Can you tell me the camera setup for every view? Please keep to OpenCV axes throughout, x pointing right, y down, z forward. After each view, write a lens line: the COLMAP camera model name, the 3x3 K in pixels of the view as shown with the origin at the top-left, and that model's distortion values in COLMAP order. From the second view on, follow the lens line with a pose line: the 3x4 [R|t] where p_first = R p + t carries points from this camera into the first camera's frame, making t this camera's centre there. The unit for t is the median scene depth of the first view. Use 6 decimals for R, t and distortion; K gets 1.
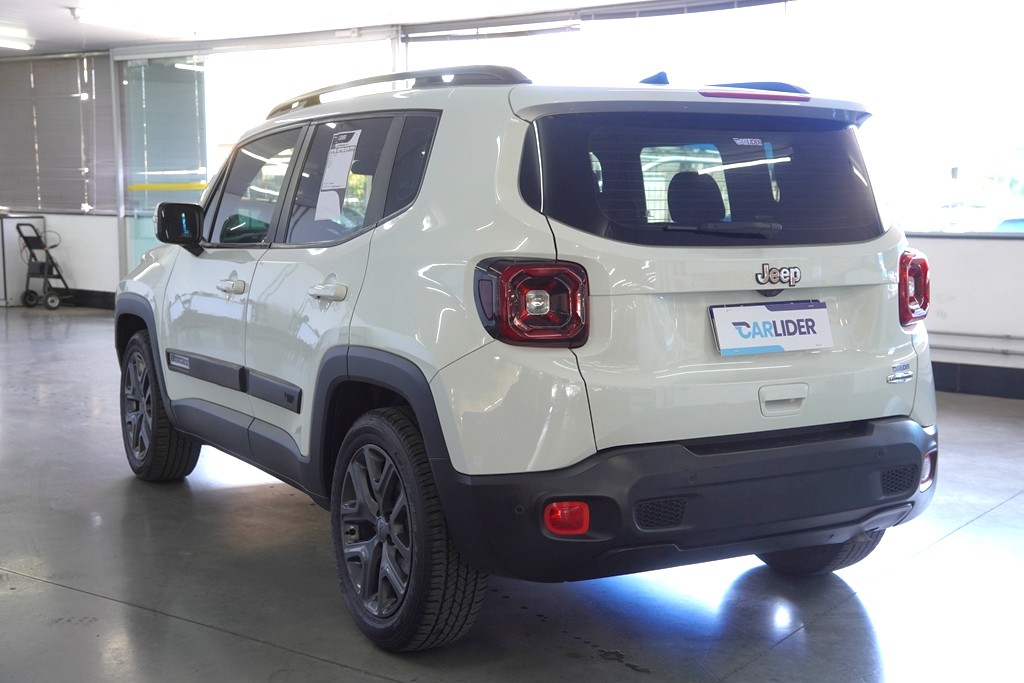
lens RADIAL K [[1256.6, 0, 538.3], [0, 1256.6, 341.9], [0, 0, 1]] dist [0.132842, 0.020484]
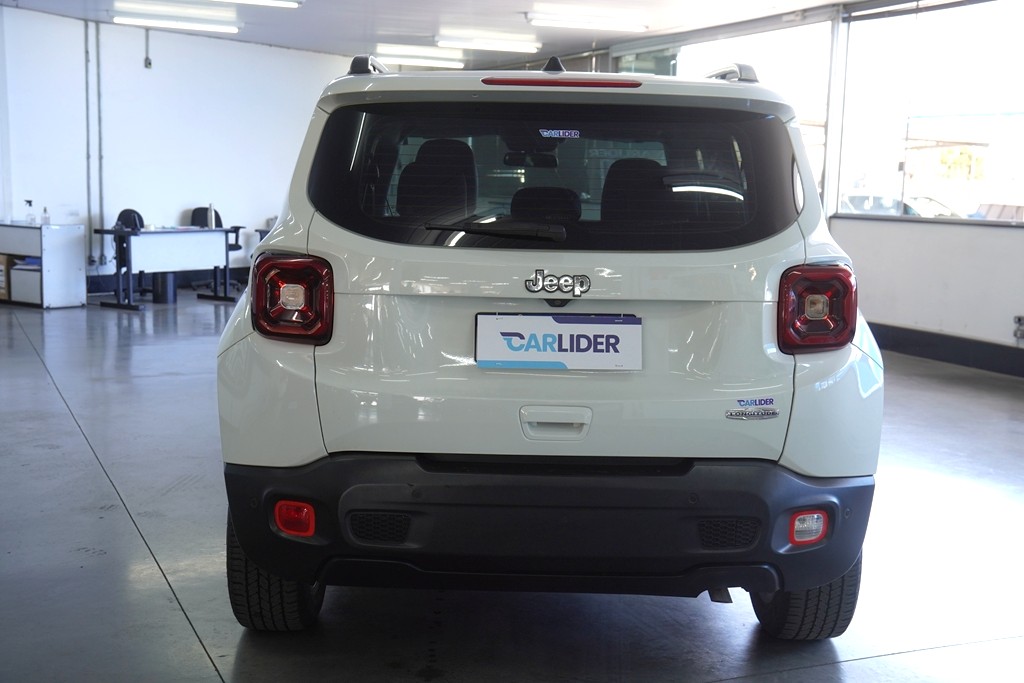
lens RADIAL K [[1256.6, 0, 538.3], [0, 1256.6, 341.9], [0, 0, 1]] dist [0.132842, 0.020484]
pose [[0.868071, 0.076497, -0.490511, 0.607183], [-0.071556, 0.997019, 0.028854, -0.035640], [0.491256, 0.010052, 0.870957, 0.215499]]
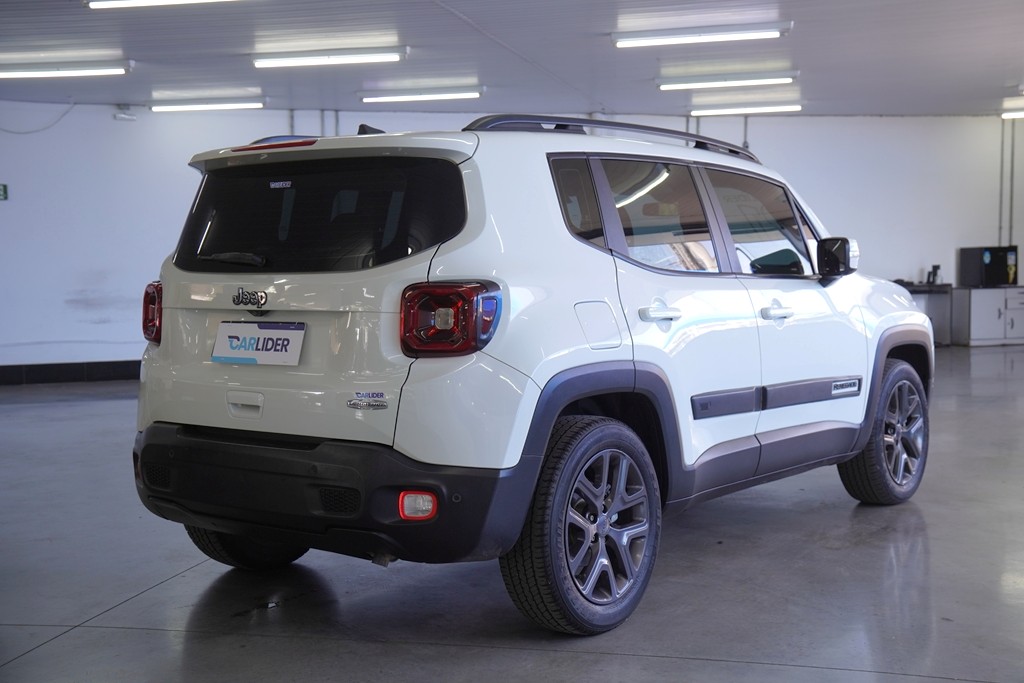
lens RADIAL K [[1256.6, 0, 538.3], [0, 1256.6, 341.9], [0, 0, 1]] dist [0.132842, 0.020484]
pose [[0.375646, 0.052114, -0.925297, 1.355373], [-0.083289, 0.996276, 0.022299, -0.059687], [0.923013, 0.068691, 0.378587, 0.792342]]
